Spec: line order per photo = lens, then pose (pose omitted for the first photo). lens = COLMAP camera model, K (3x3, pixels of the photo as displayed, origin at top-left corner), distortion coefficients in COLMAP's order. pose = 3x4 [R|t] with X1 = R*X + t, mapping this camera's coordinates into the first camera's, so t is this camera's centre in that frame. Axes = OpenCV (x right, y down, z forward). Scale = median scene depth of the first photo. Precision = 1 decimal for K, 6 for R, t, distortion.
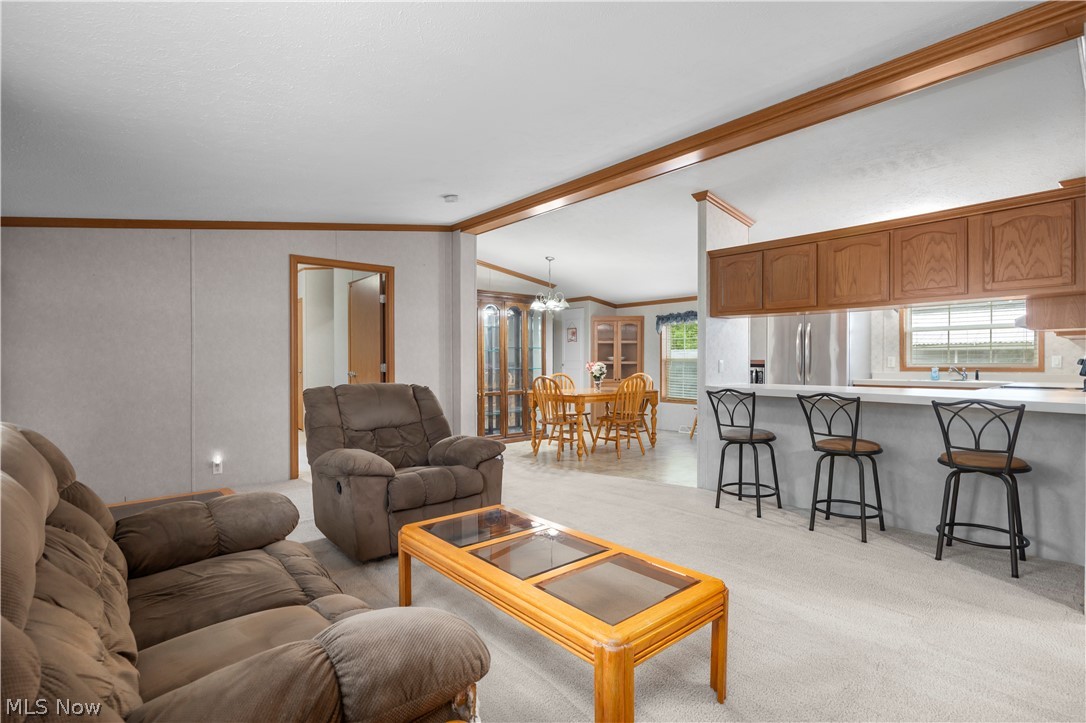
lens RADIAL K [[519.0, 0, 543.0], [0, 519.0, 361.5], [0, 0, 1]] dist [-0.001607, -0.000089]
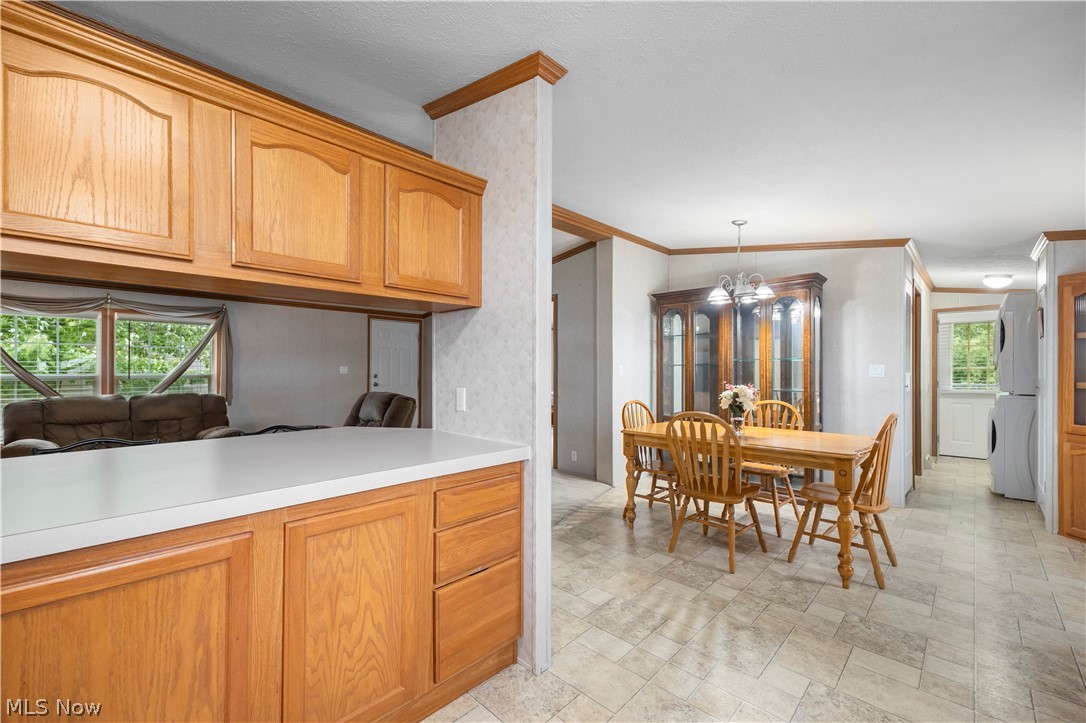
lens RADIAL K [[449.0, 0, 546.5], [0, 449.0, 369.8], [0, 0, 1]] dist [0.000519, -0.000296]
pose [[0.099740, -0.003196, -0.995008, 0.543854], [0.002625, 0.999992, -0.002949, -0.013623], [0.995010, -0.002317, 0.099748, 0.704948]]
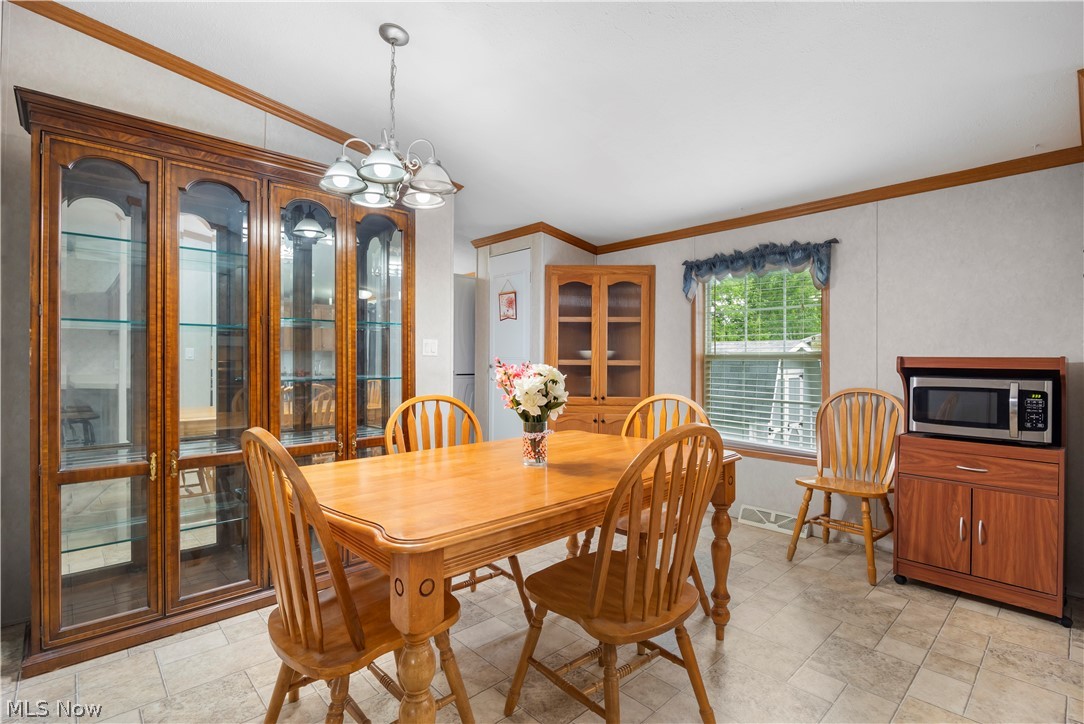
lens RADIAL K [[509.0, 0, 543.7], [0, 509.0, 356.3], [0, 0, 1]] dist [-0.001406, -0.000230]
pose [[0.999007, 0.004075, 0.044367, 0.091796], [-0.003817, 0.999975, -0.005898, -0.000941], [-0.044390, 0.005723, 0.998998, 0.685618]]
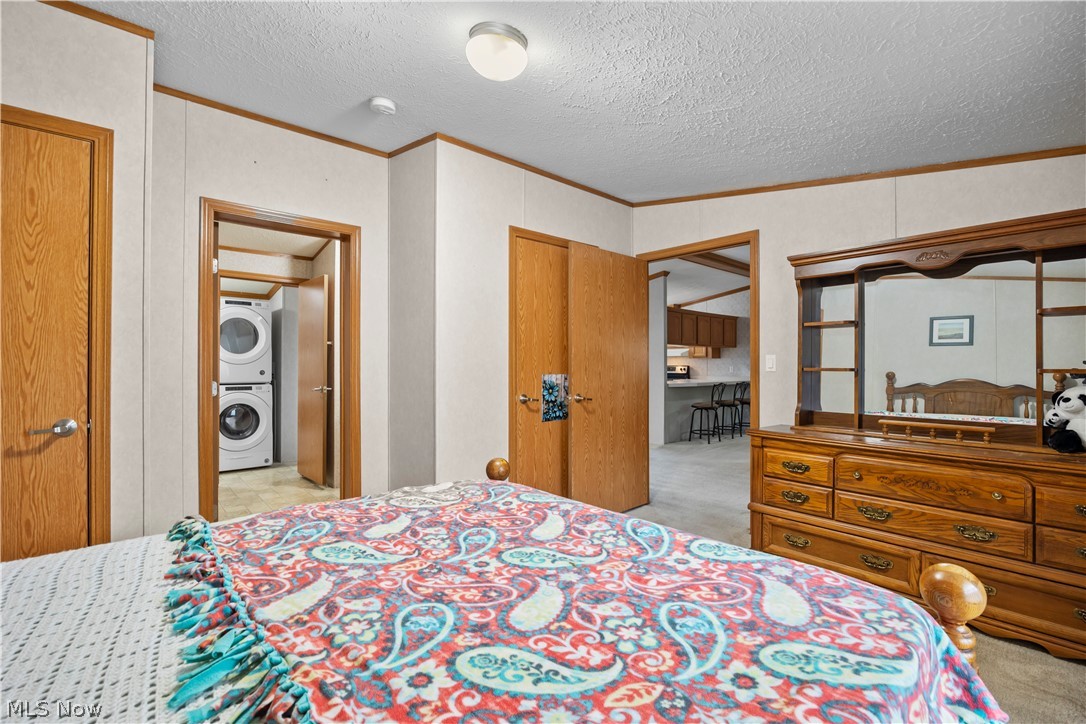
lens RADIAL K [[478.6, 0, 549.8], [0, 478.6, 365.4], [0, 0, 1]] dist [-0.007948, -0.000624]
pose [[-0.033534, 0.003606, 0.999431, -0.819189], [0.000413, 0.999993, -0.003595, -0.005312], [-0.999437, 0.000293, -0.033535, 0.934578]]
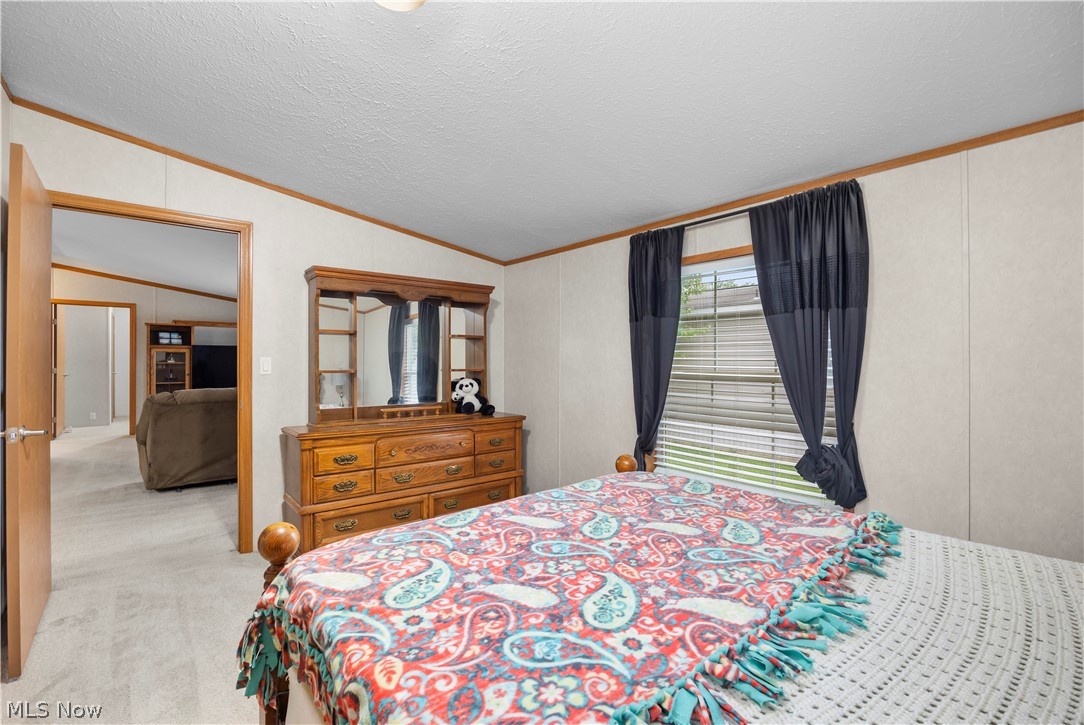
lens RADIAL K [[477.8, 0, 548.8], [0, 477.8, 365.9], [0, 0, 1]] dist [-0.007948, -0.000624]
pose [[-0.999783, -0.003888, 0.020468, -0.643168], [-0.003790, 0.999981, 0.004835, -0.011849], [-0.020487, 0.004756, -0.999779, 1.145417]]
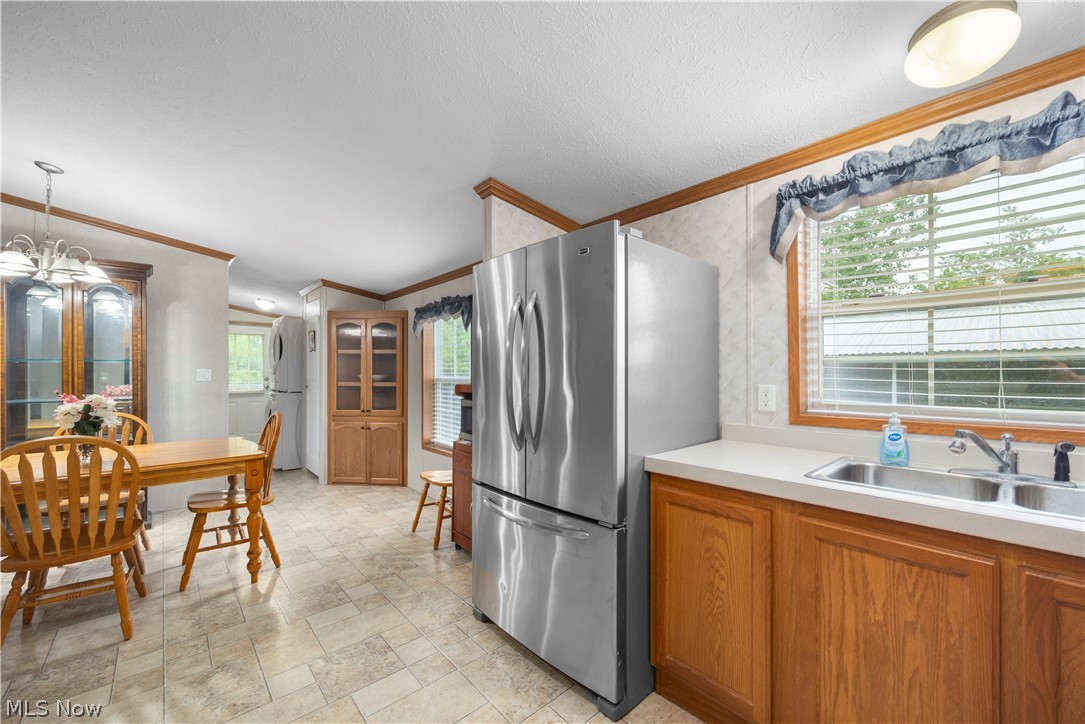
lens RADIAL K [[421.1, 0, 541.6], [0, 421.1, 367.4], [0, 0, 1]] dist [-0.001686, 0.000015]
pose [[0.999701, -0.001511, 0.024409, 0.441779], [0.001826, 0.999915, -0.012888, -0.014662], [-0.024387, 0.012928, 0.999619, 0.617473]]
